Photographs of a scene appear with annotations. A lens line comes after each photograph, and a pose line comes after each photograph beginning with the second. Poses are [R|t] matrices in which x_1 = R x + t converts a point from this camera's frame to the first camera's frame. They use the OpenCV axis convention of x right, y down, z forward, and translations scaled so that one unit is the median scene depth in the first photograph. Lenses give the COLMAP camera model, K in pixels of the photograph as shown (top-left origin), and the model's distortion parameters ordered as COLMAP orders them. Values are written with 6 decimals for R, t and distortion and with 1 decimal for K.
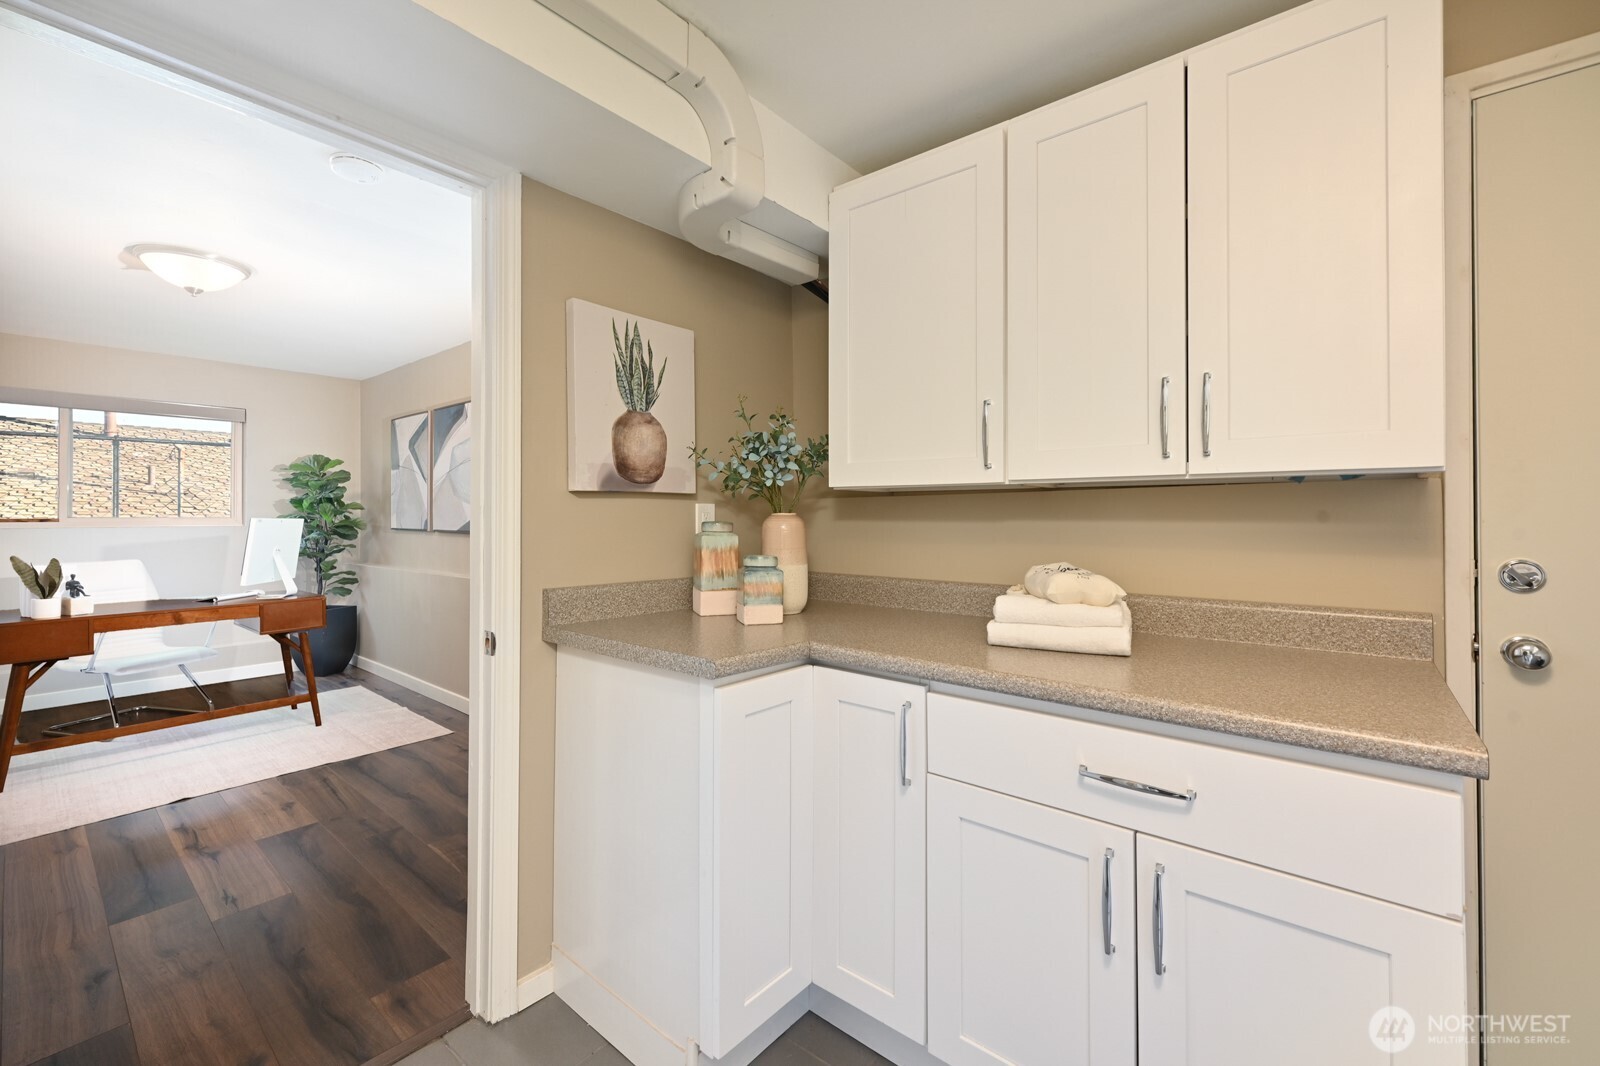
lens RADIAL K [[647.0, 0, 797.8], [0, 647.0, 516.4], [0, 0, 1]] dist [-0.002200, 0.000237]
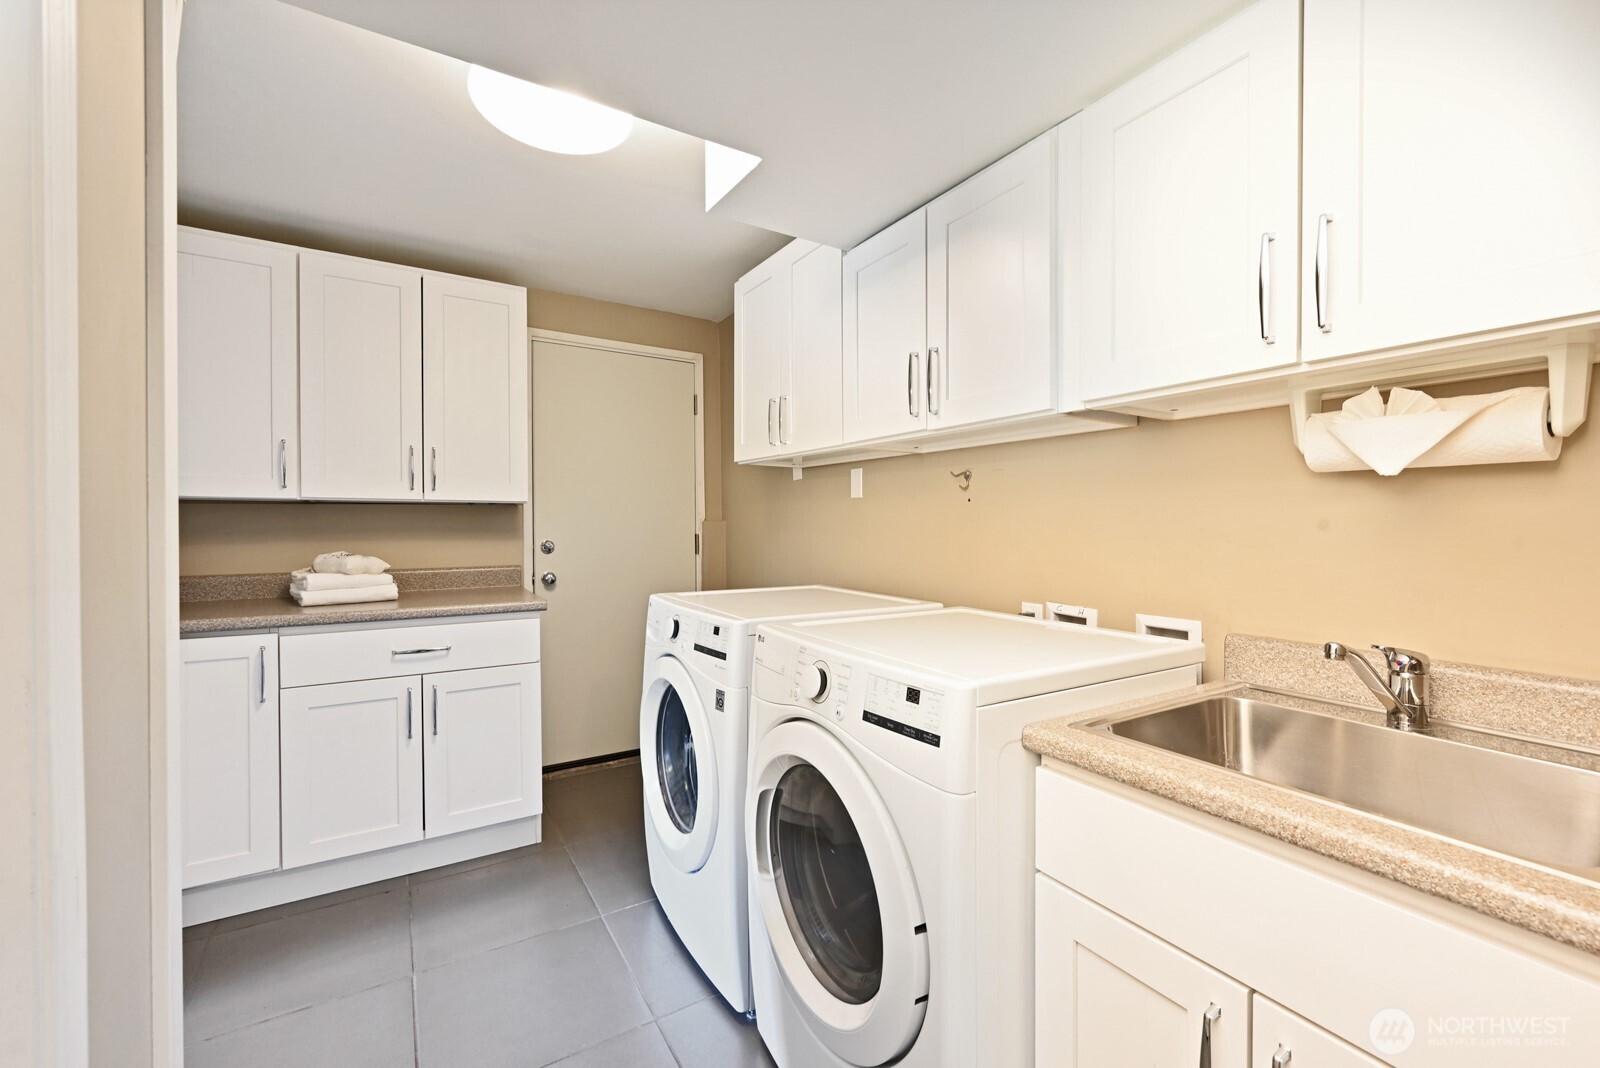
lens RADIAL K [[647.0, 0, 796.4], [0, 647.0, 527.0], [0, 0, 1]] dist [-0.002200, 0.000237]
pose [[0.323396, -0.003306, 0.946258, -0.843323], [-0.002831, 0.999986, 0.004462, 0.002258], [-0.946259, -0.004122, 0.323383, -0.647393]]
